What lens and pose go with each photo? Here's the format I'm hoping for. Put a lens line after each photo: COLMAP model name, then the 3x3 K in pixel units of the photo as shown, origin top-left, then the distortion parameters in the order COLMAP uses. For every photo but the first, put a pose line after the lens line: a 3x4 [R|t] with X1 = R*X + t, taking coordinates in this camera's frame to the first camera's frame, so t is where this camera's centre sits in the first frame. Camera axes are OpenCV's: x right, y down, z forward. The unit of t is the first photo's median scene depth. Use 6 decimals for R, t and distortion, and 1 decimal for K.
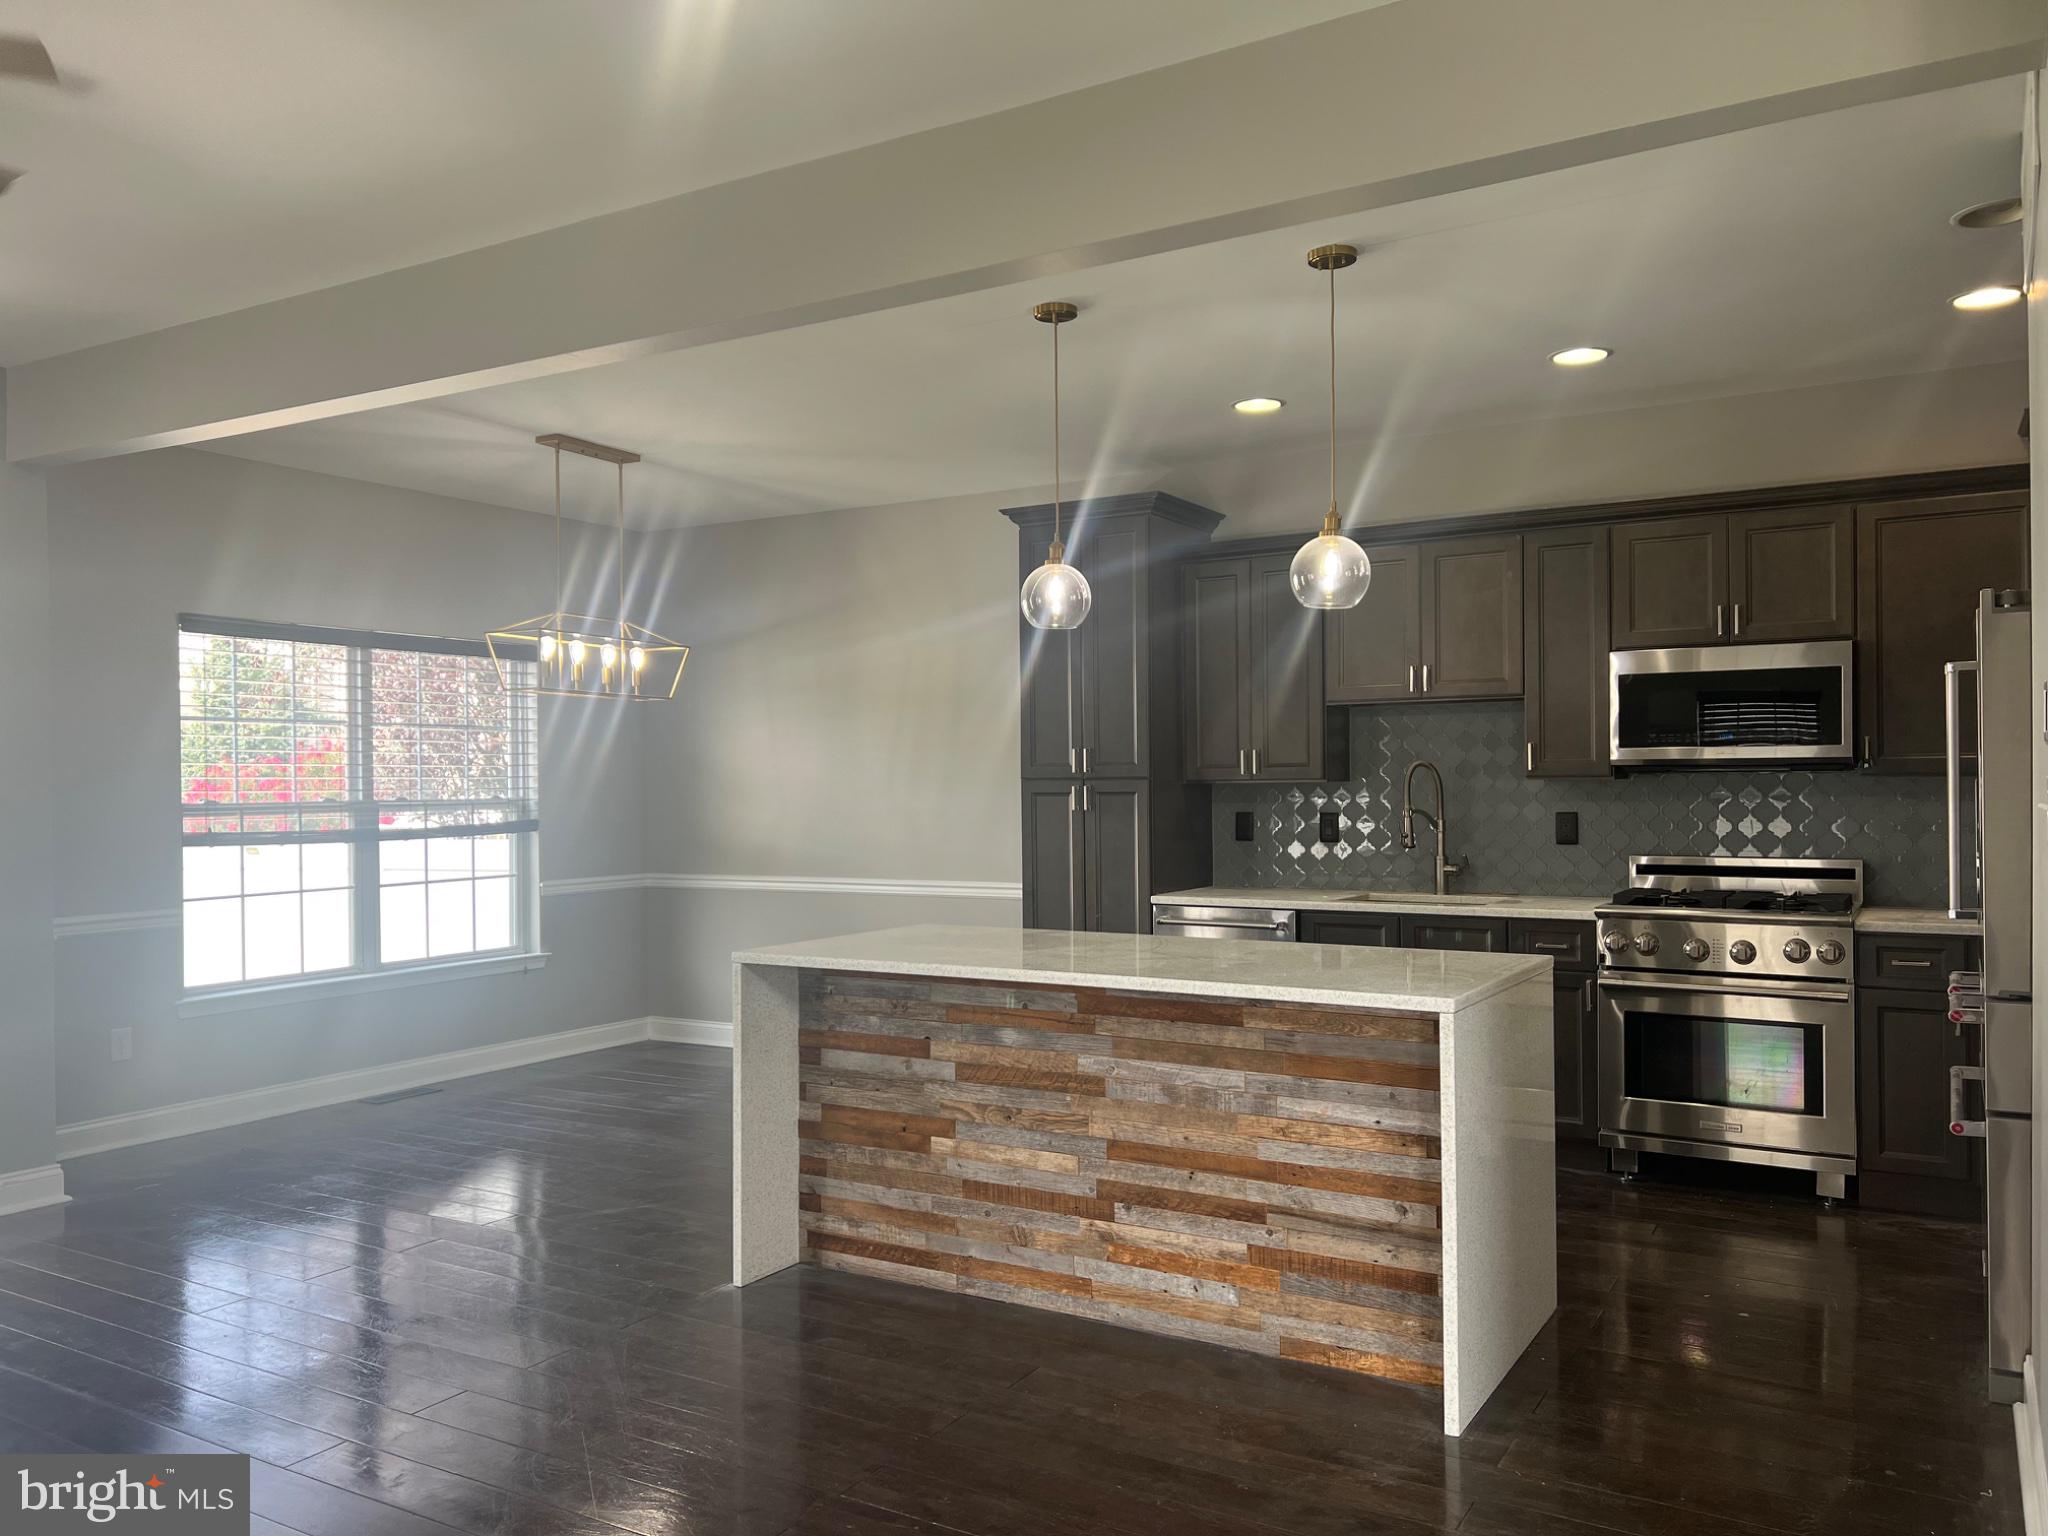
lens RADIAL K [[1564.8, 0, 1024.0], [0, 1564.8, 768.0], [0, 0, 1]] dist [0.064901, -0.084378]
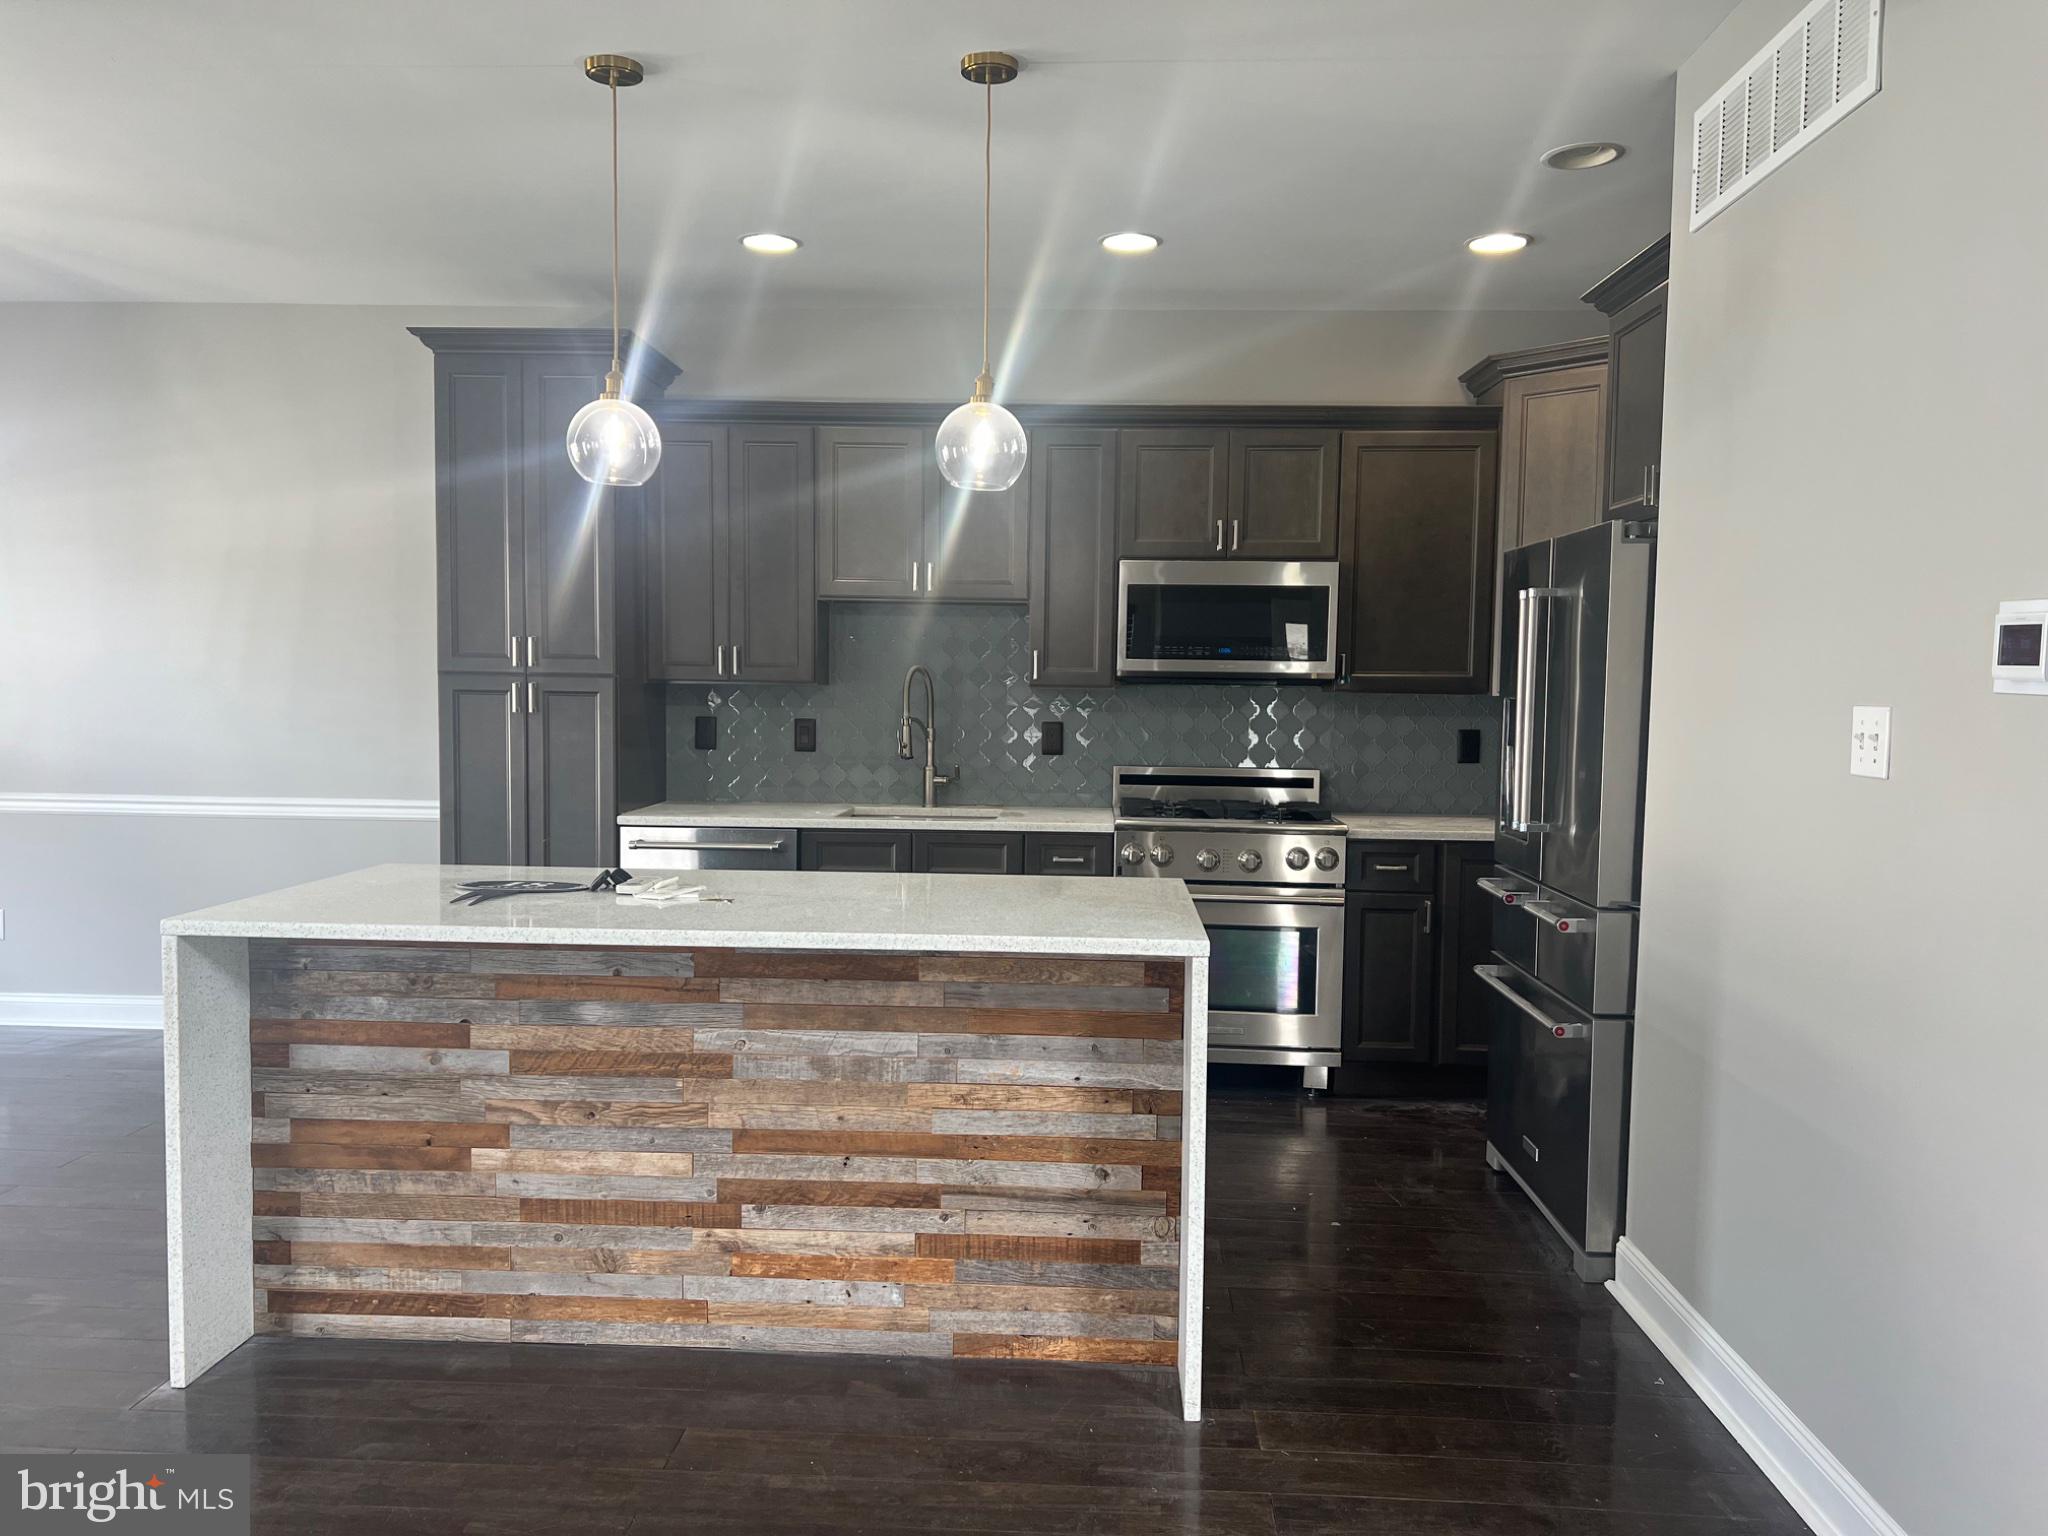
lens RADIAL K [[1564.8, 0, 1024.0], [0, 1564.8, 768.0], [0, 0, 1]] dist [0.064901, -0.084378]
pose [[0.889219, -0.010222, 0.457368, -0.181746], [-0.016941, 0.998329, 0.055248, 0.003031], [-0.457168, -0.056876, 0.887560, 0.220205]]
